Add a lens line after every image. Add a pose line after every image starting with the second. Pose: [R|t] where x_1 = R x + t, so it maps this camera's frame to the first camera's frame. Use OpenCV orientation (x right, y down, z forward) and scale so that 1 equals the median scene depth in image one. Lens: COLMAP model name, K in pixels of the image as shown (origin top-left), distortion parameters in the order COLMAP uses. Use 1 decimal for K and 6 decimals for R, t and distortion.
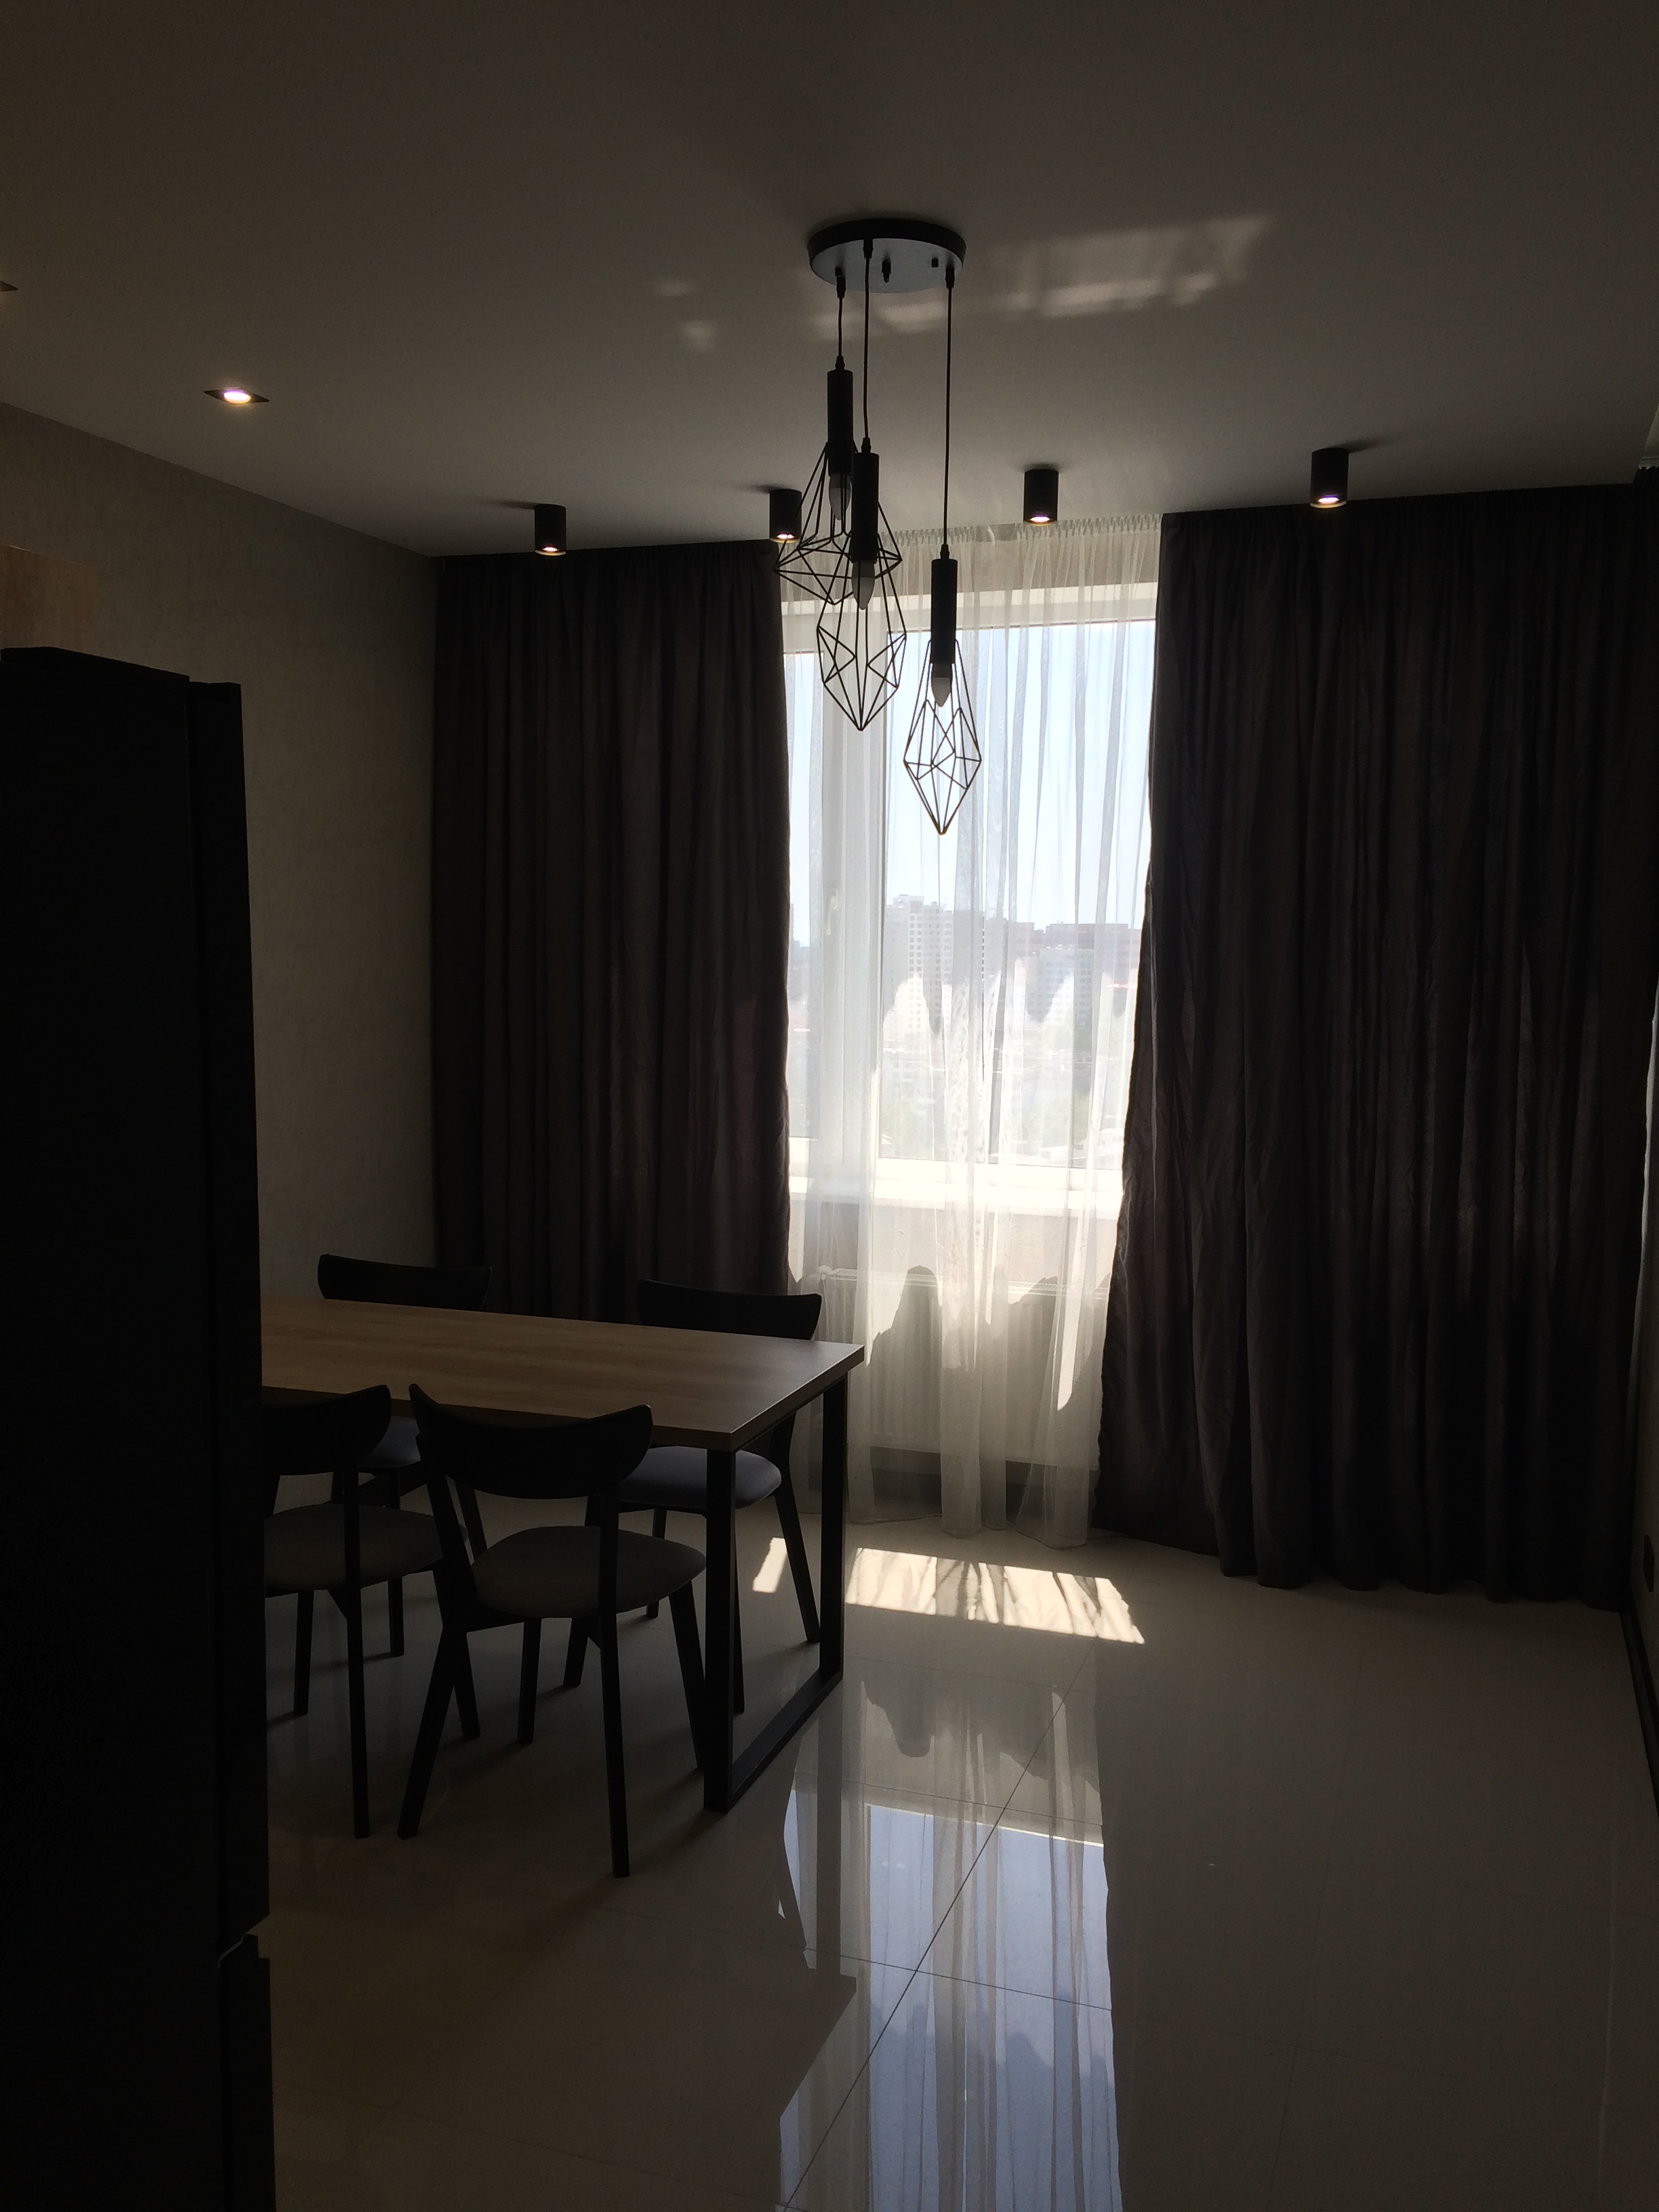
lens RADIAL K [[1860.3, 0, 829.5], [0, 1860.3, 1146.4], [0, 0, 1]] dist [0.003225, -0.002341]
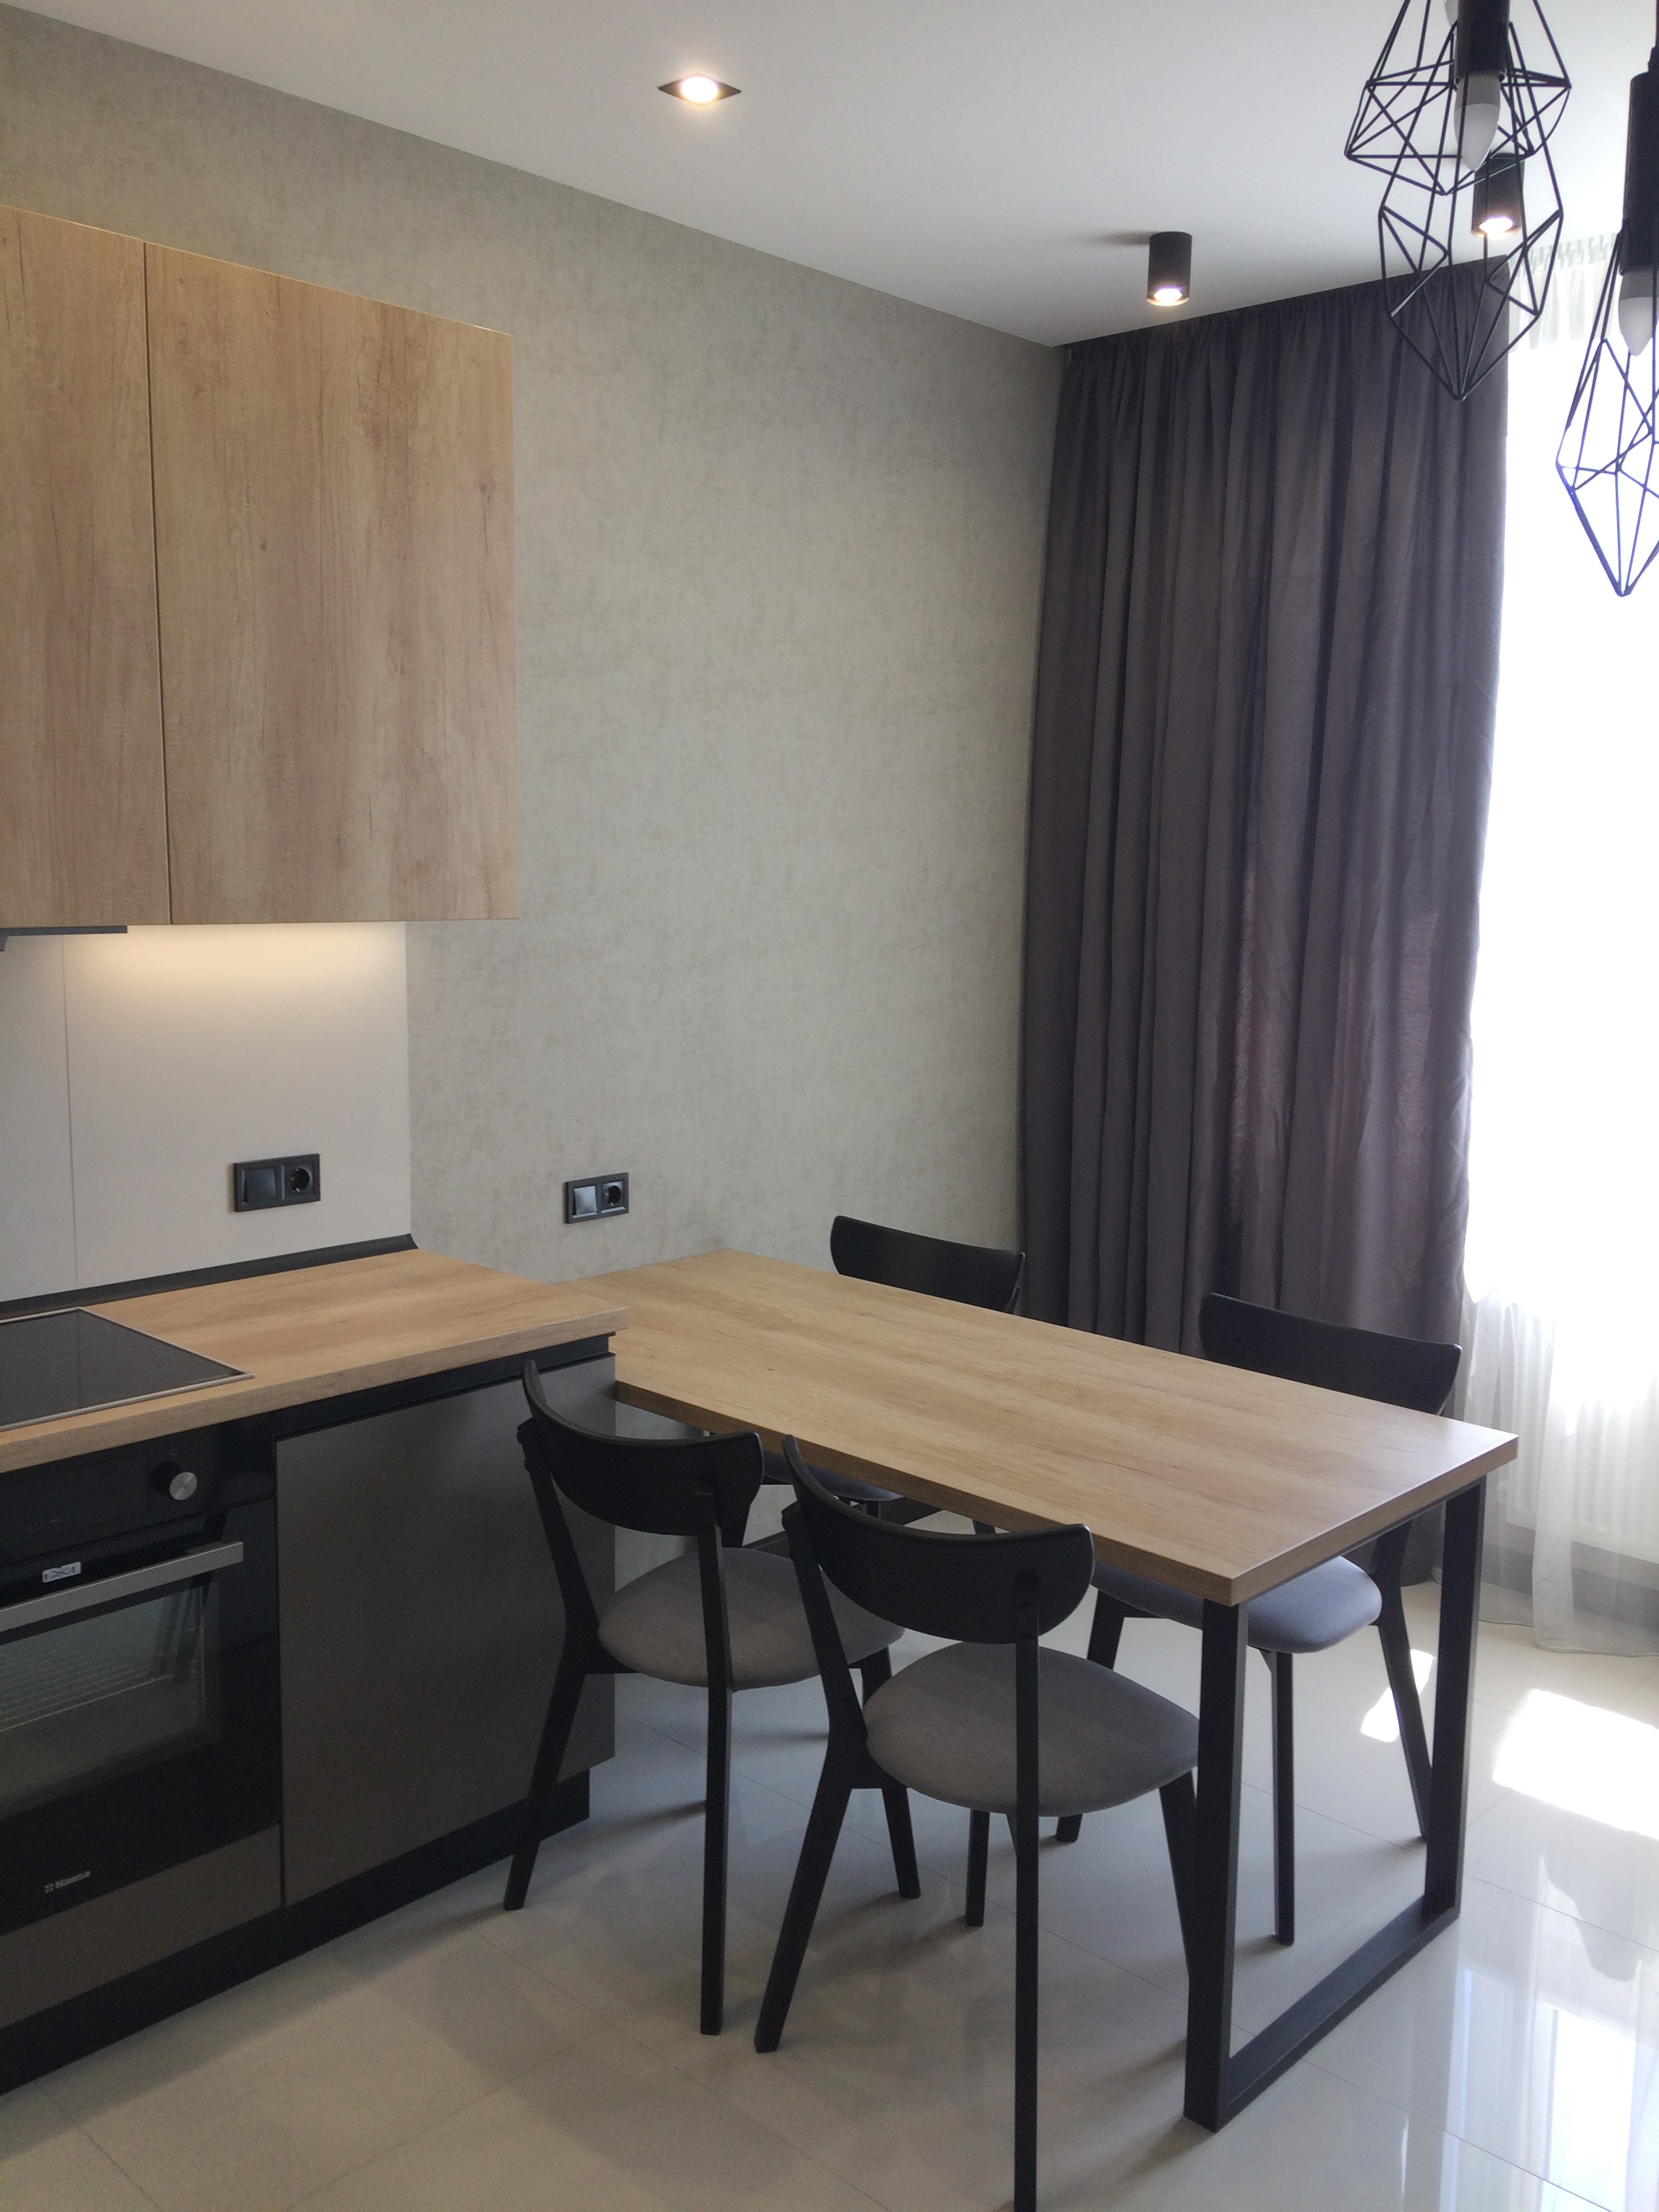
lens RADIAL K [[1835.6, 0, 829.5], [0, 1835.6, 1106.0], [0, 0, 1]] dist [0.085067, -0.142701]
pose [[0.907727, 0.064883, -0.414513, 0.059342], [-0.056001, 0.997867, 0.033560, -0.017604], [0.415806, -0.007250, 0.909424, 0.289064]]
